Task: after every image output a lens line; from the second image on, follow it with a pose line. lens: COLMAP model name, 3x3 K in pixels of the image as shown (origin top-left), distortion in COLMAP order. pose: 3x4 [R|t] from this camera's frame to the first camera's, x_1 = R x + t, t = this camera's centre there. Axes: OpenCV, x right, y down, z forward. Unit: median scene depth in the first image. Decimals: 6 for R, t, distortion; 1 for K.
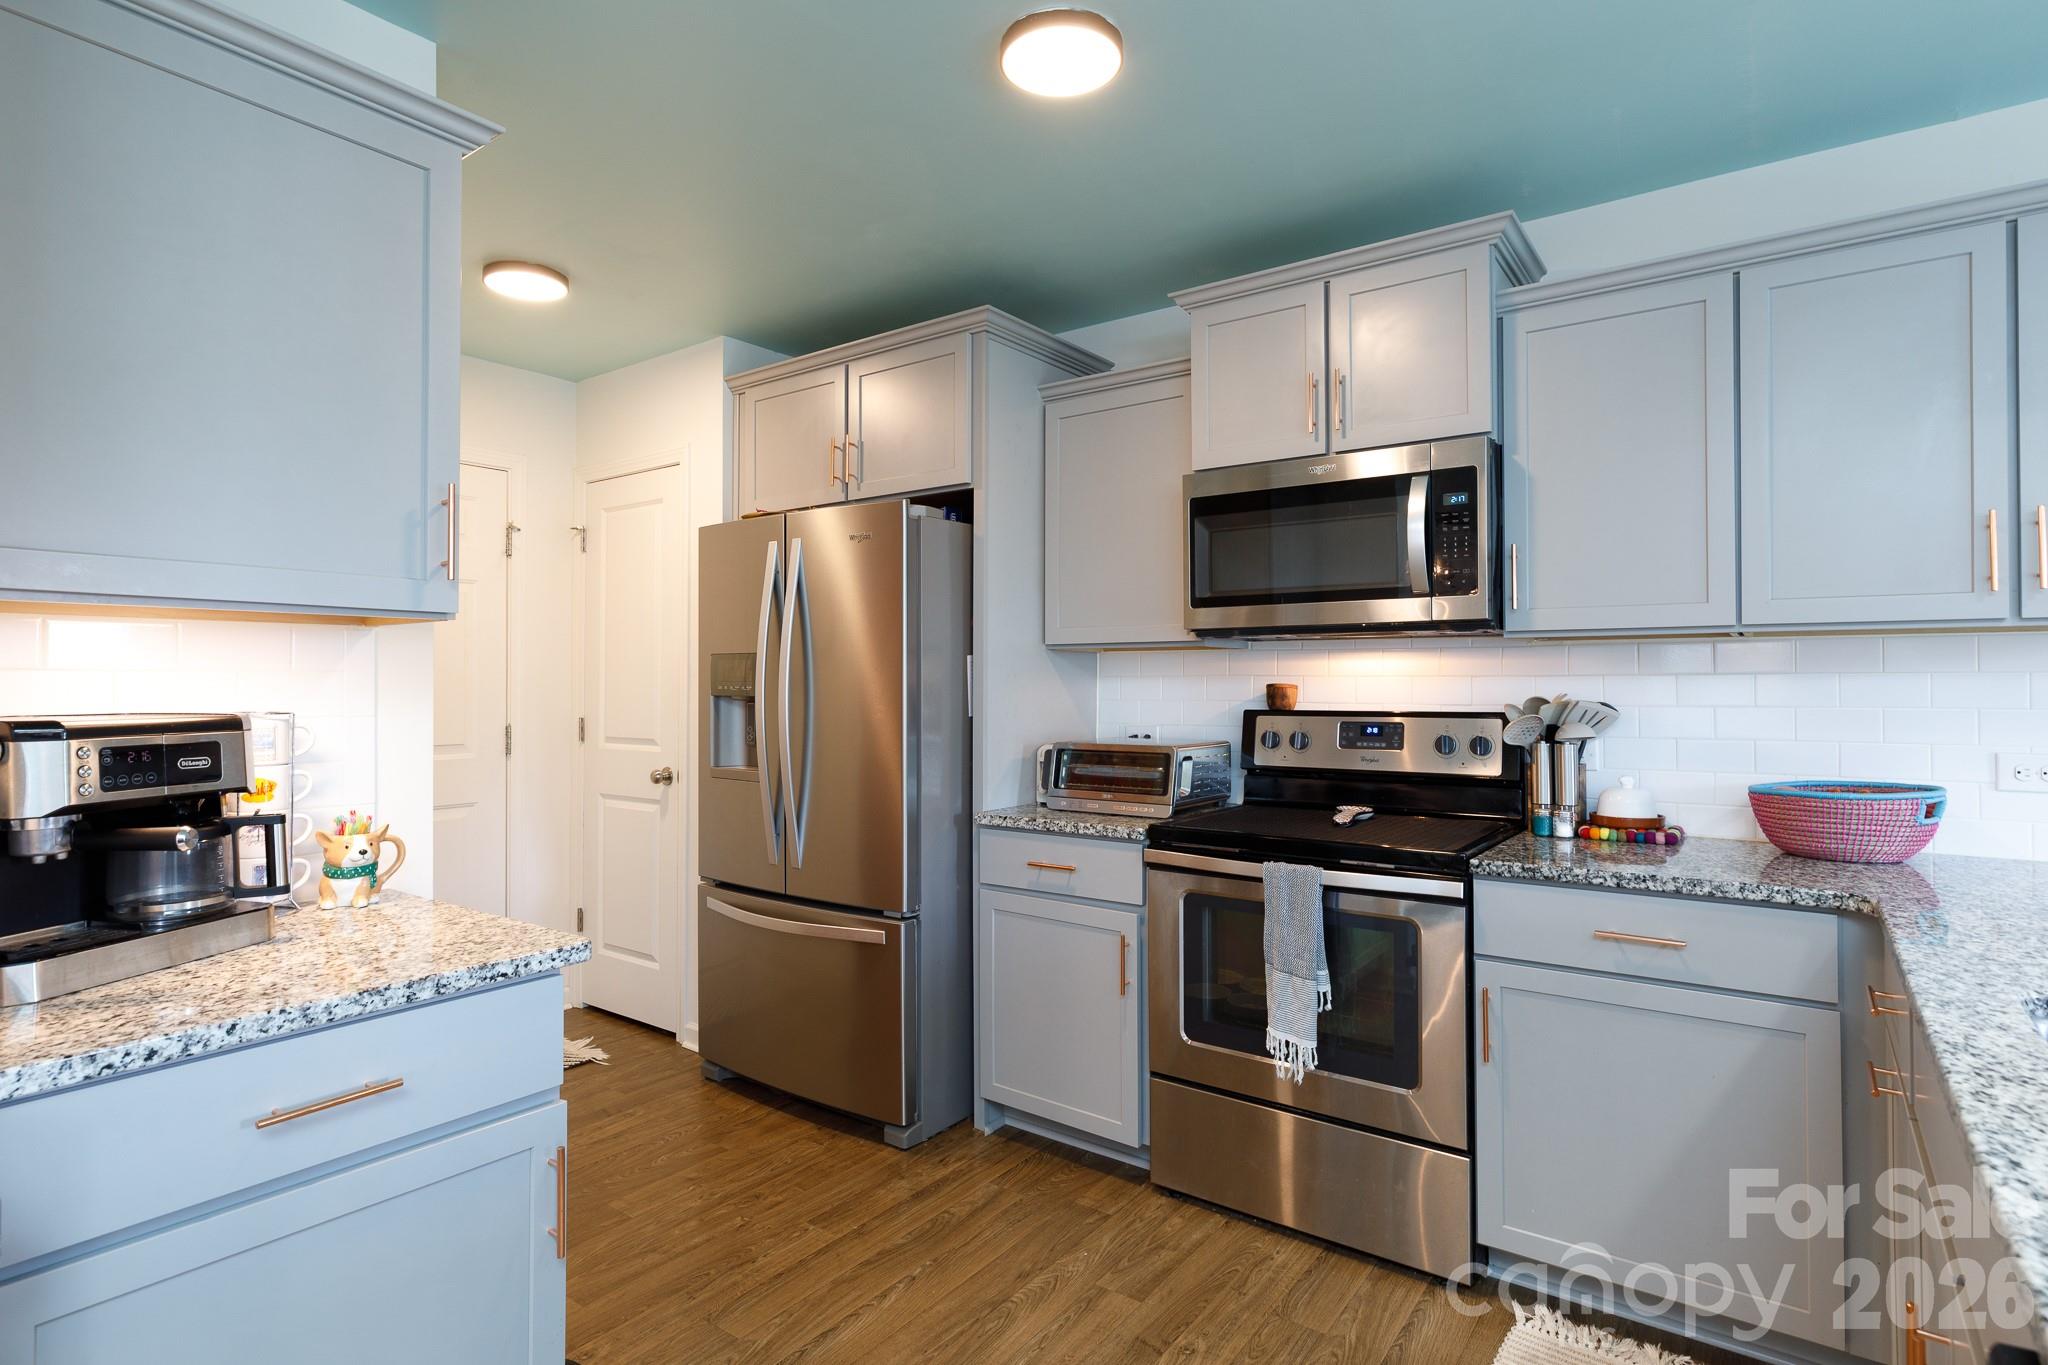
lens RADIAL K [[1038.9, 0, 1016.9], [0, 1038.9, 673.3], [0, 0, 1]] dist [-0.001982, -0.001394]
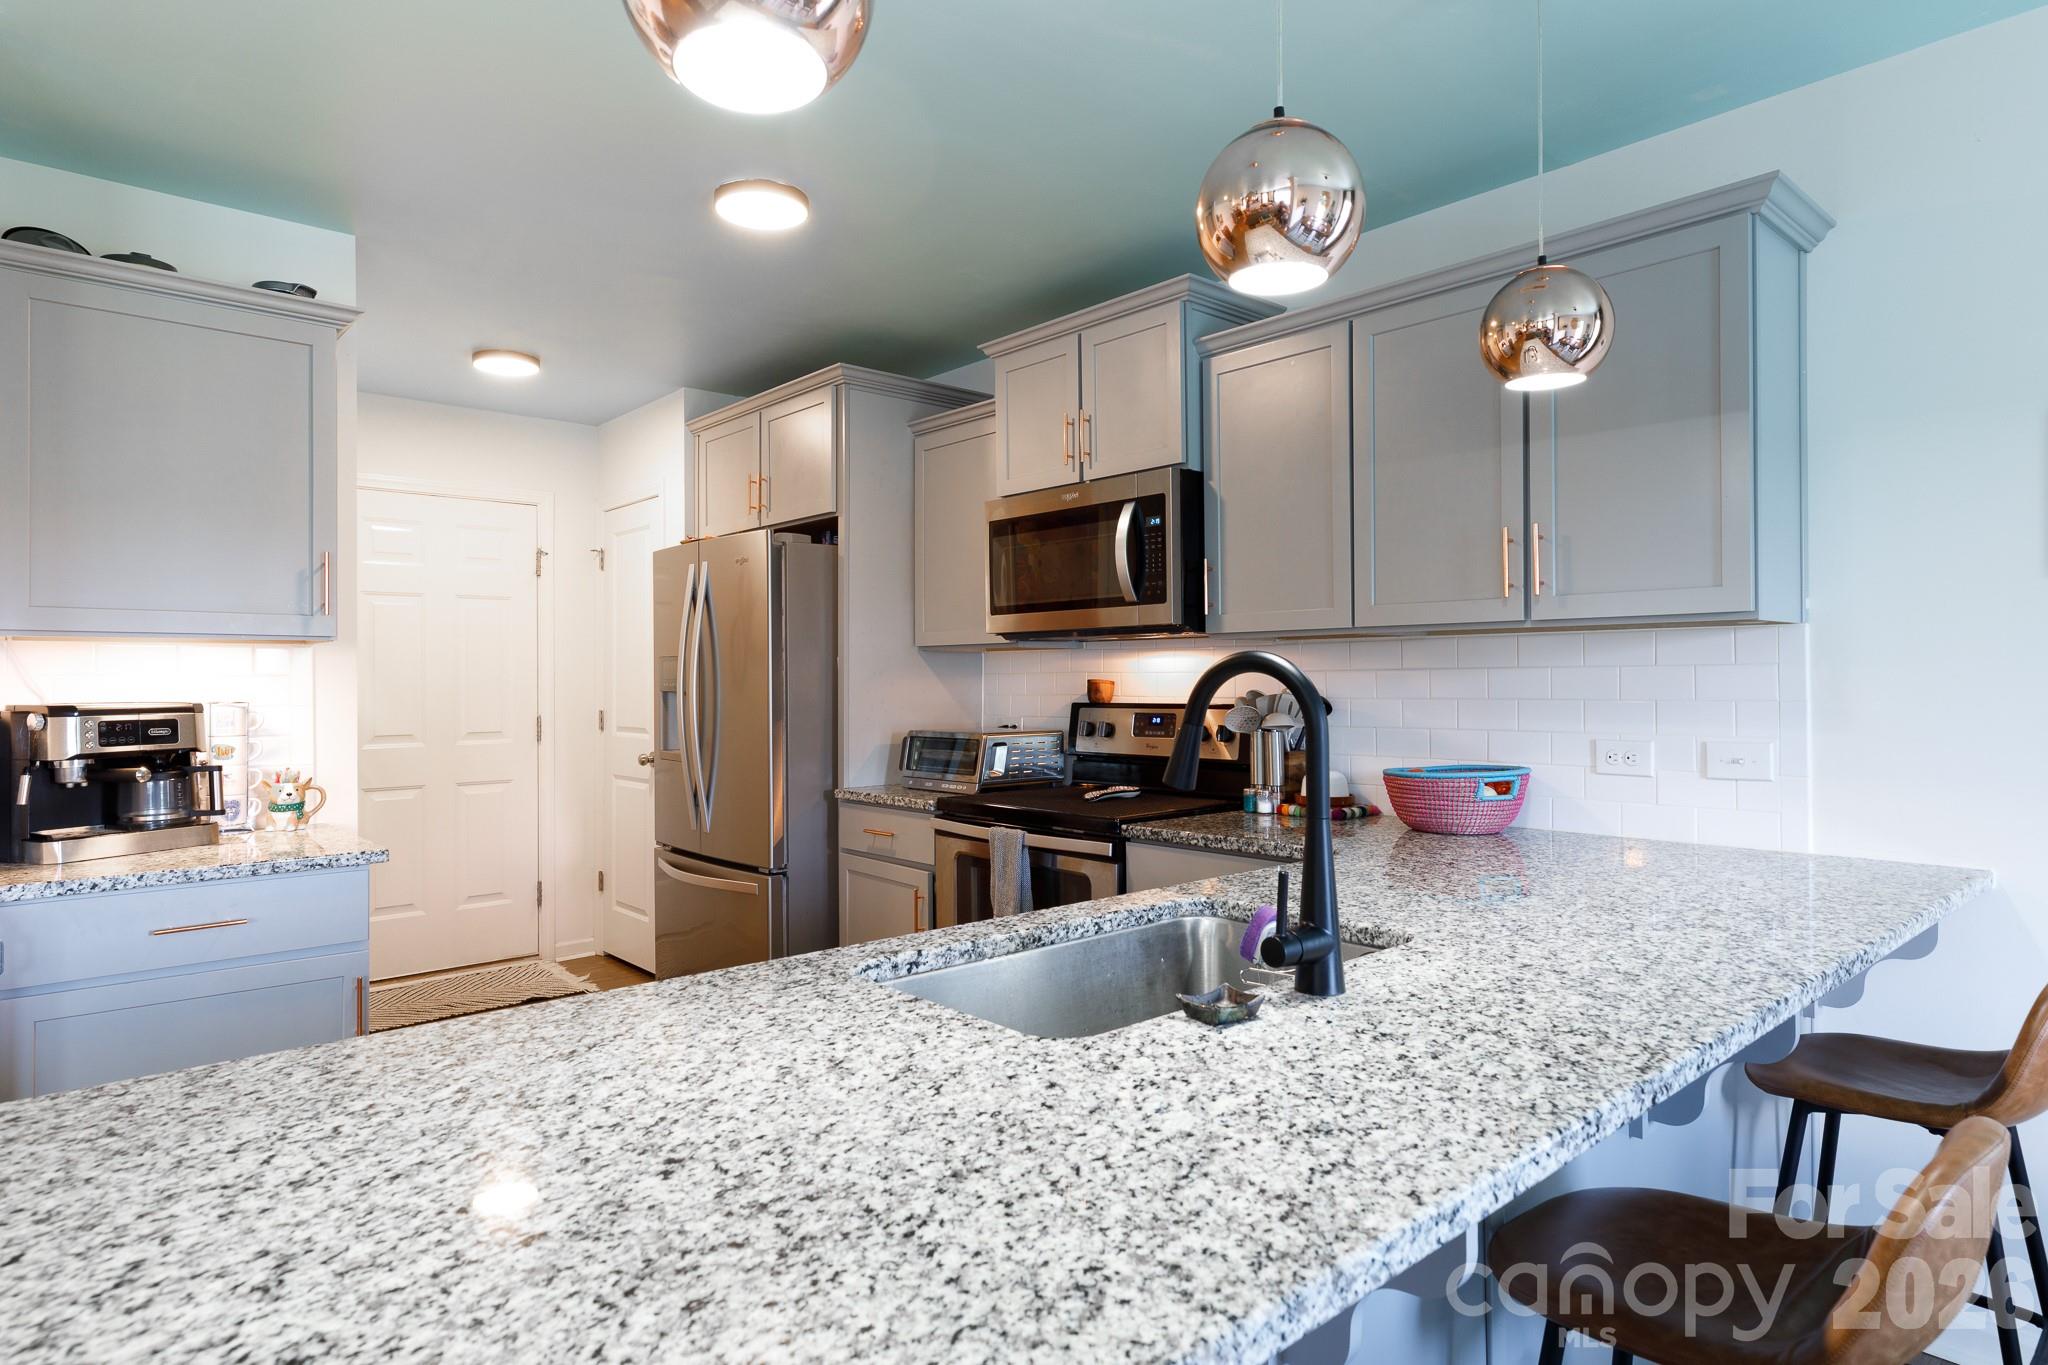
lens RADIAL K [[1140.1, 0, 1024.4], [0, 1140.1, 675.3], [0, 0, 1]] dist [-0.000612, 0.001836]
pose [[0.978546, -0.004976, -0.205968, 0.511271], [0.006316, 0.999963, 0.005846, -0.002959], [0.205932, -0.007021, 0.978541, -0.272045]]
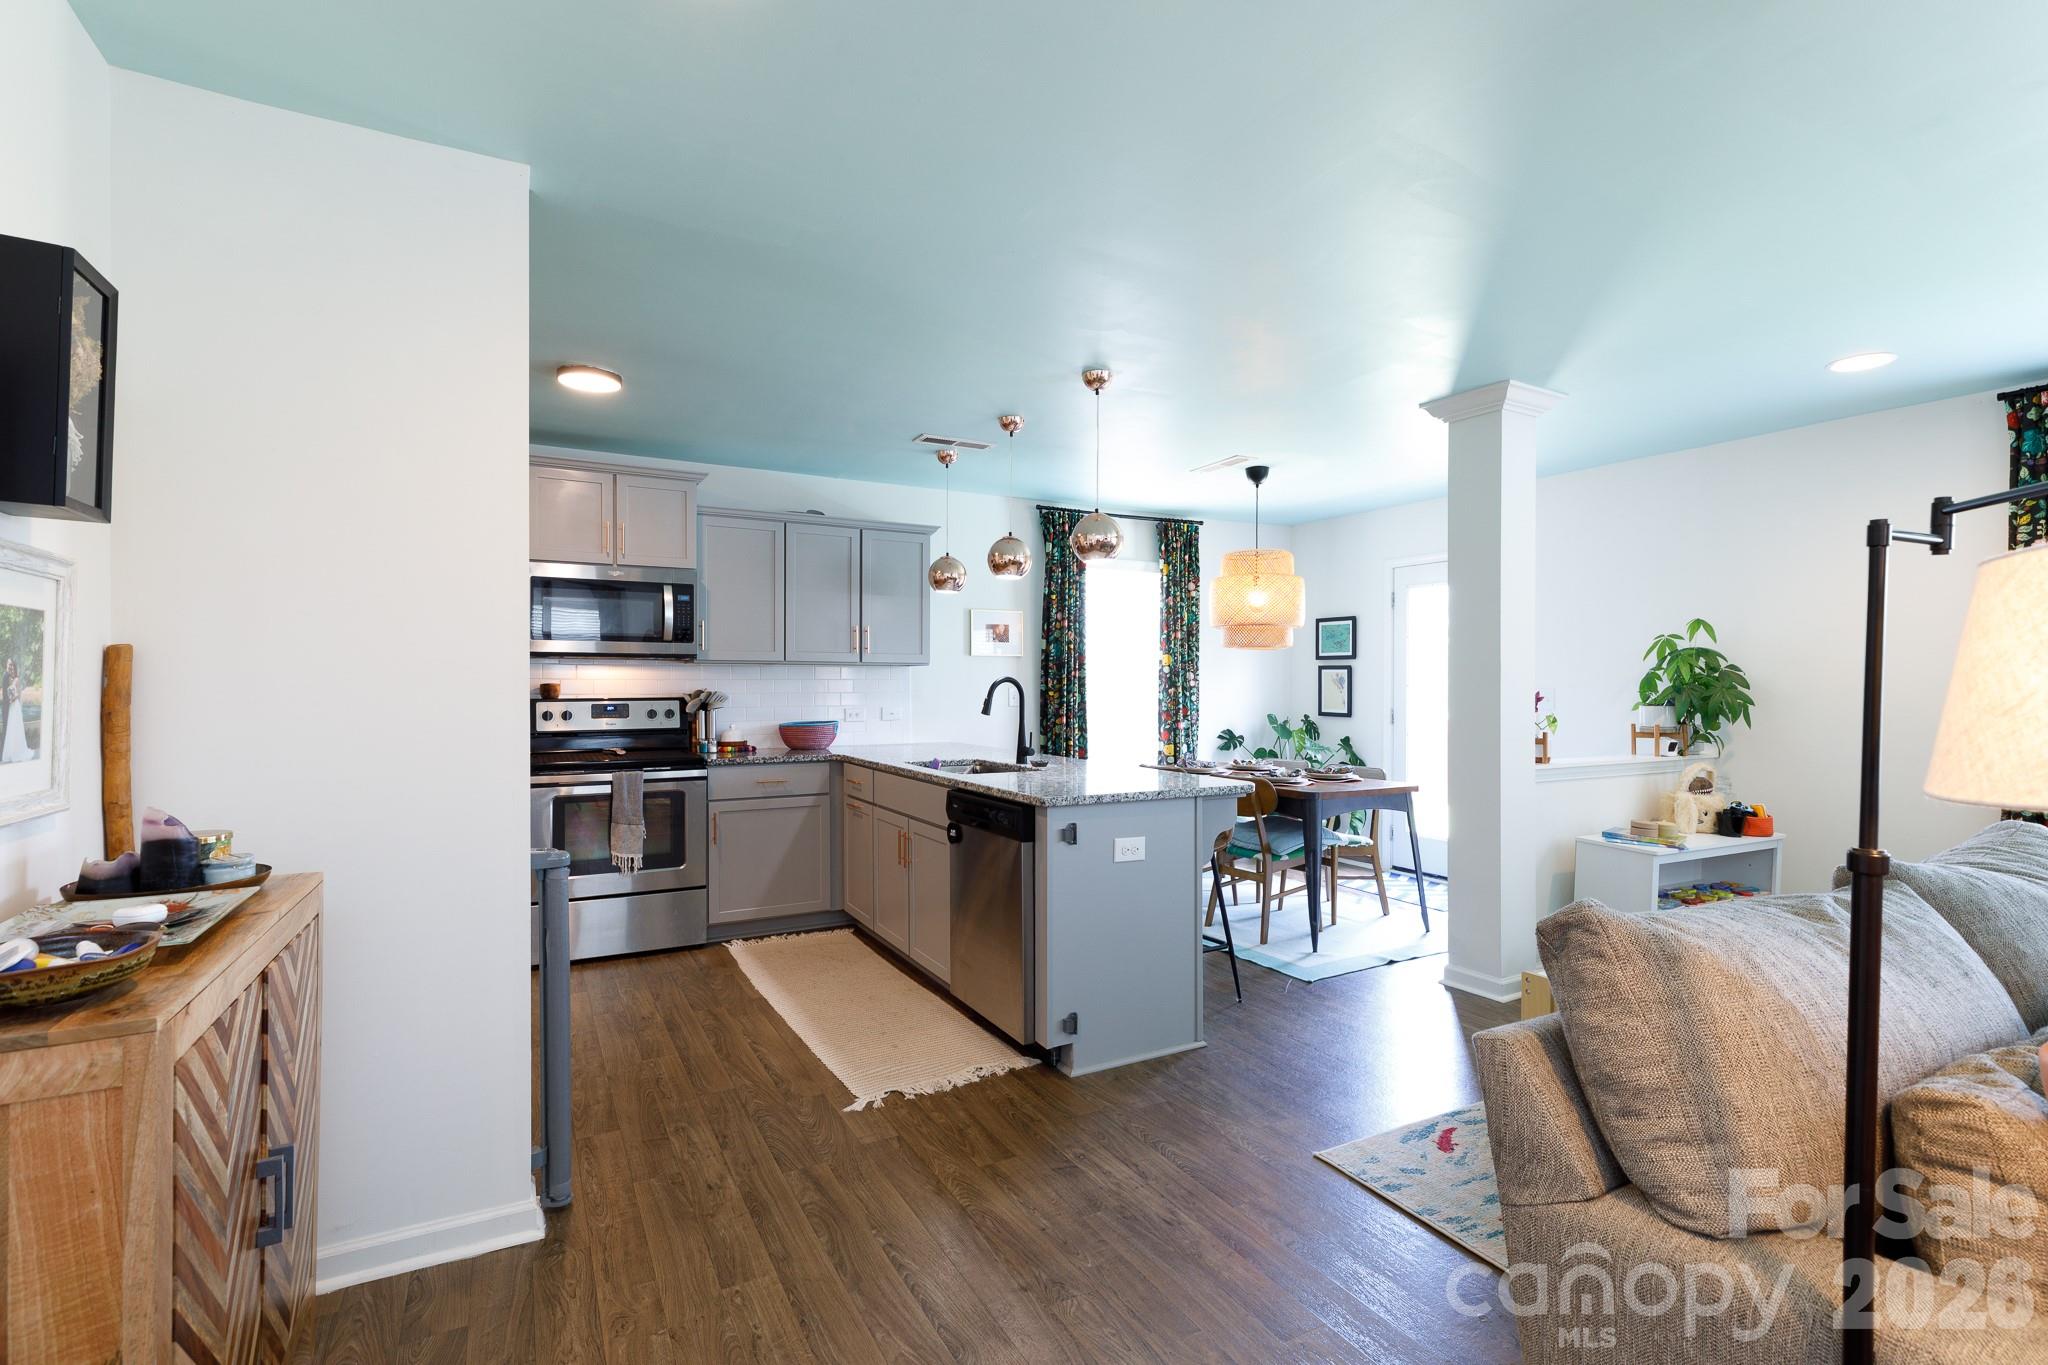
lens RADIAL K [[930.2, 0, 1020.1], [0, 930.2, 686.0], [0, 0, 1]] dist [-0.000100, -0.000003]
pose [[0.412122, 0.001290, 0.911128, -0.990086], [-0.009457, 0.999951, 0.002862, 0.003439], [-0.911080, -0.009796, 0.412114, -0.408955]]
